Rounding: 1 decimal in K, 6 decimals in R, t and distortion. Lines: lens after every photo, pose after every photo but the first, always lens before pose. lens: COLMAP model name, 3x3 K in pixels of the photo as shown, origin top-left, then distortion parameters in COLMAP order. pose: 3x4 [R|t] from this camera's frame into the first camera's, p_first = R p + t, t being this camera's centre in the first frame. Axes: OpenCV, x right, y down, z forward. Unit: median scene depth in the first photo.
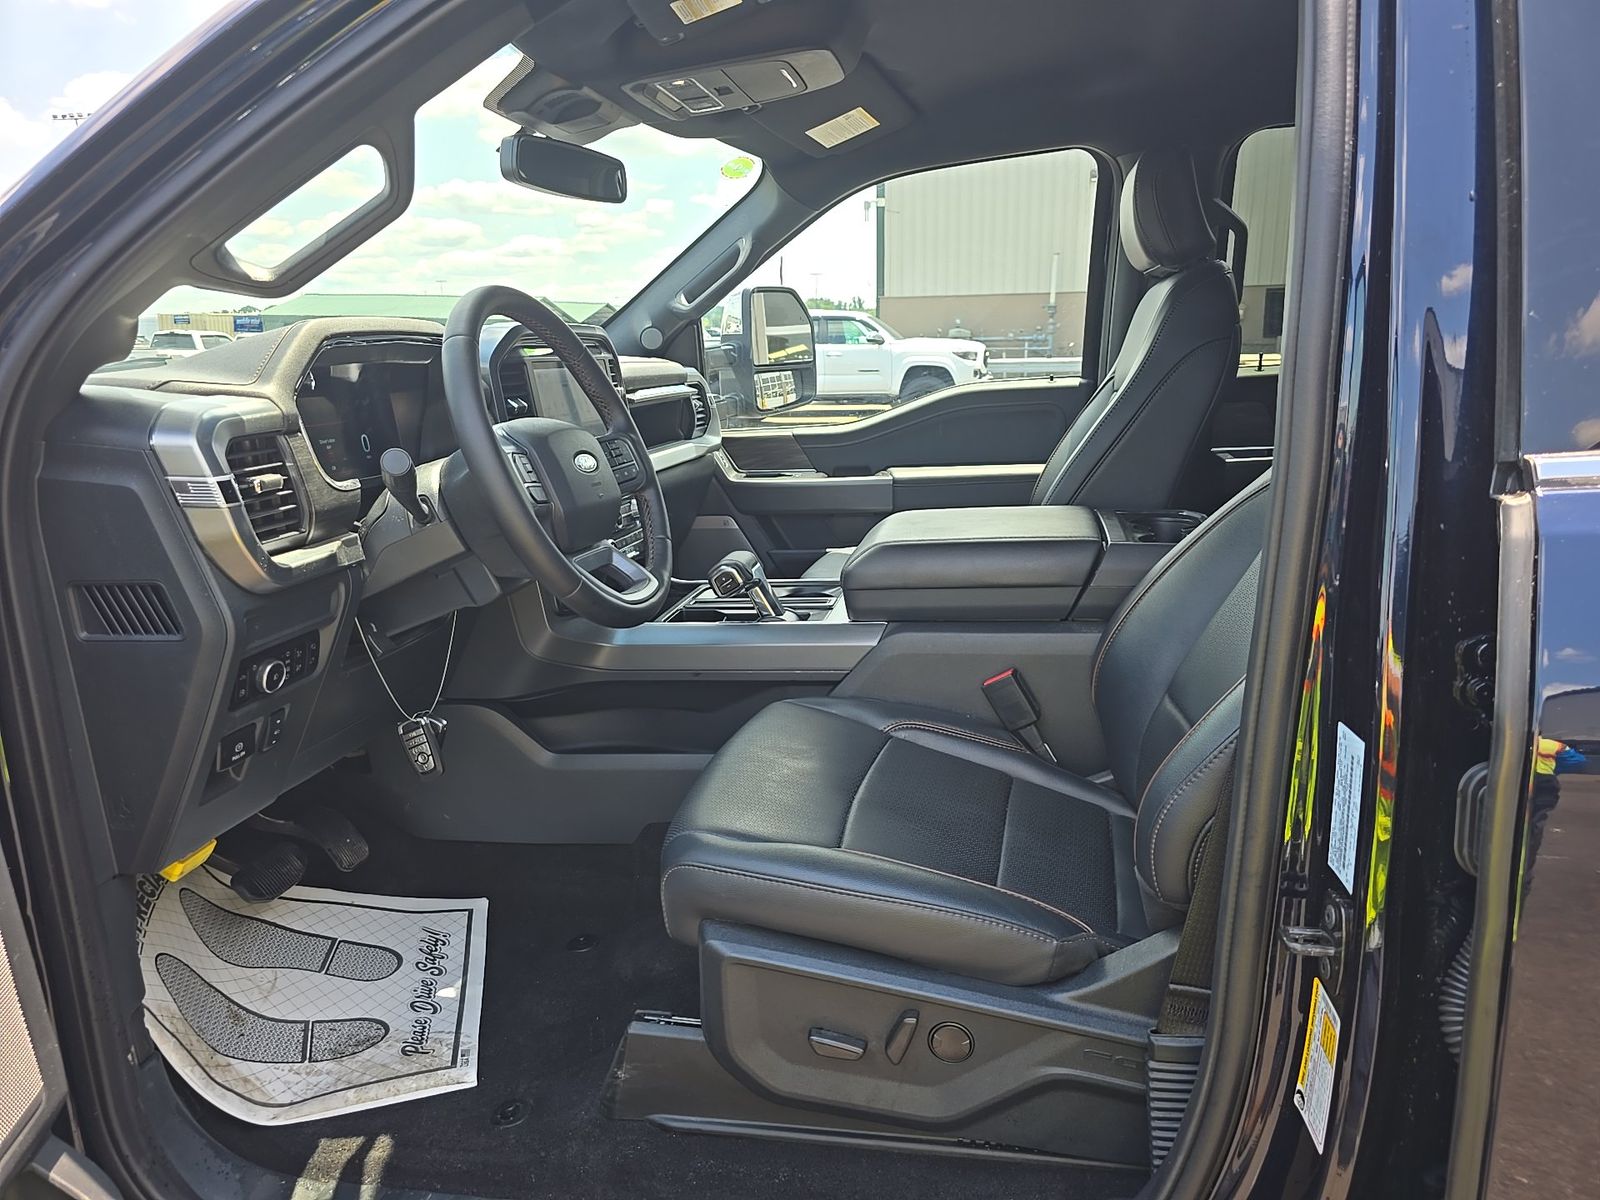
lens RADIAL K [[1109.4, 0, 814.8], [0, 1109.4, 608.4], [0, 0, 1]] dist [0.043573, -0.058115]
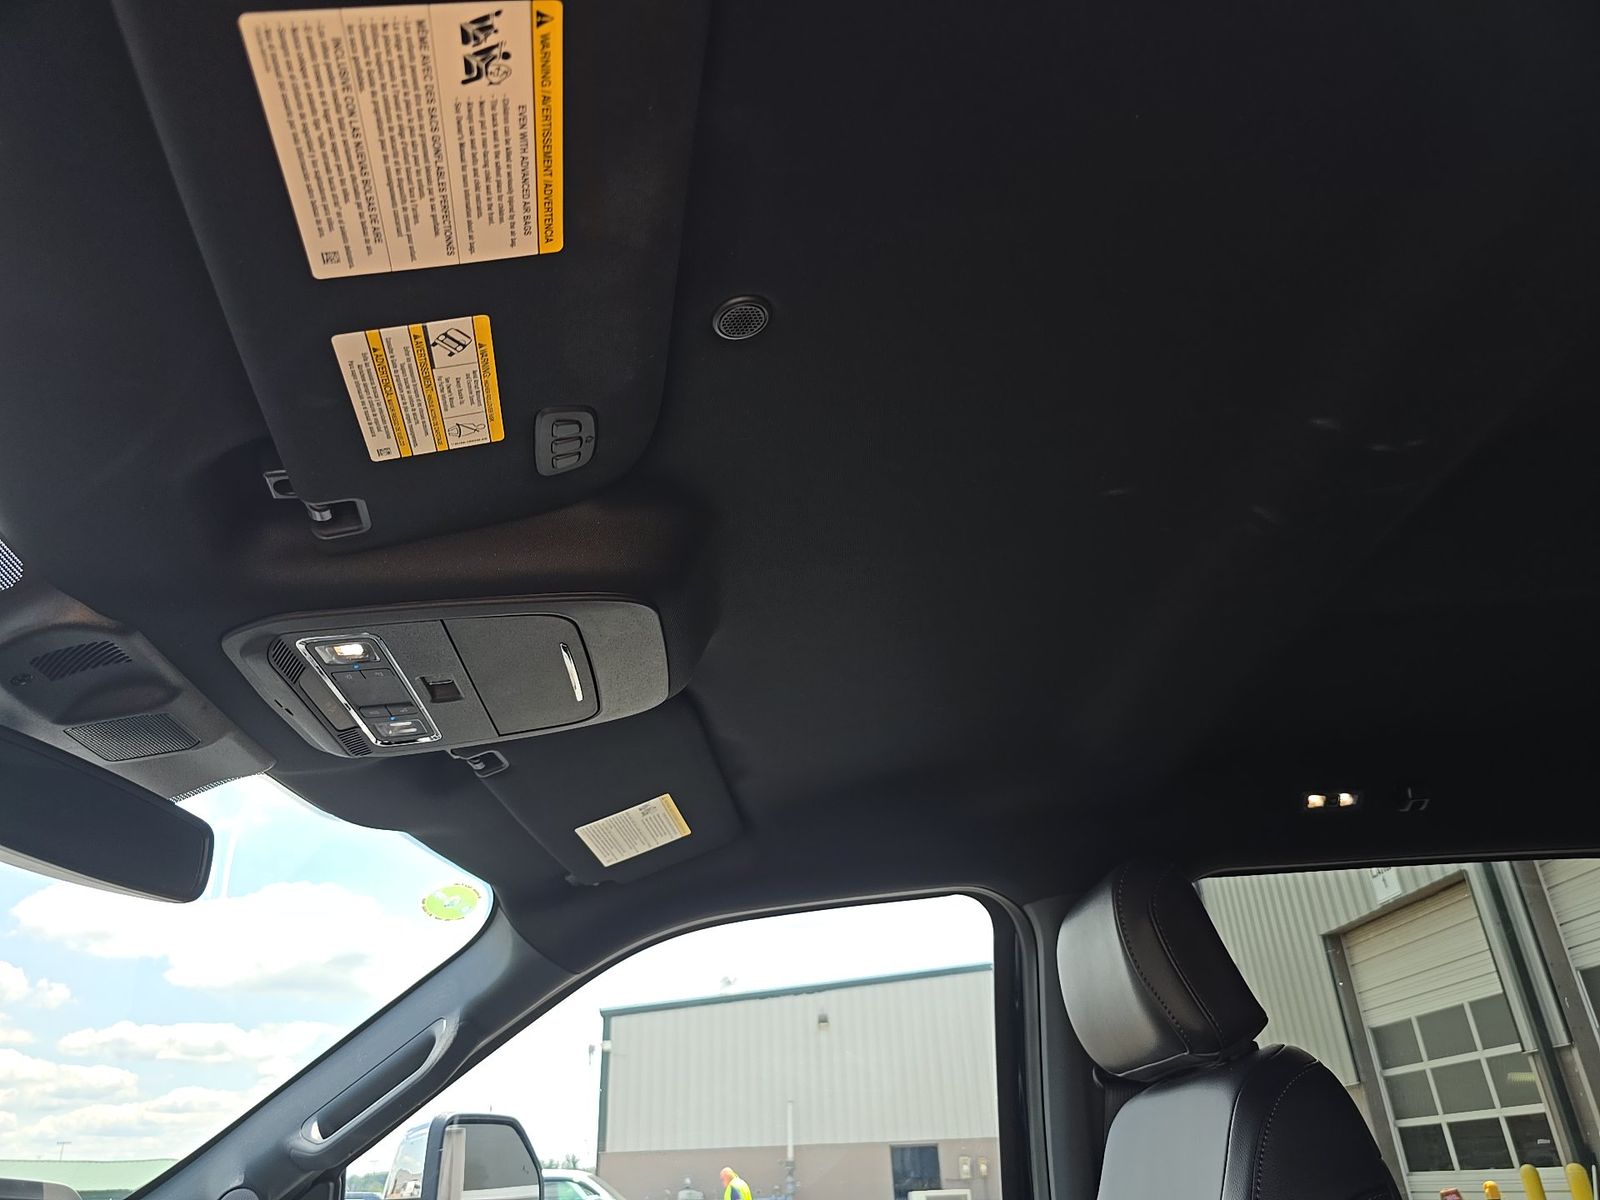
lens RADIAL K [[1109.4, 0, 814.8], [0, 1109.4, 608.4], [0, 0, 1]] dist [0.043573, -0.058115]
pose [[0.973456, 0.085164, 0.212440, -0.015097], [0.077437, 0.750902, -0.655858, -0.079975], [-0.215377, 0.654900, 0.724375, 0.335045]]
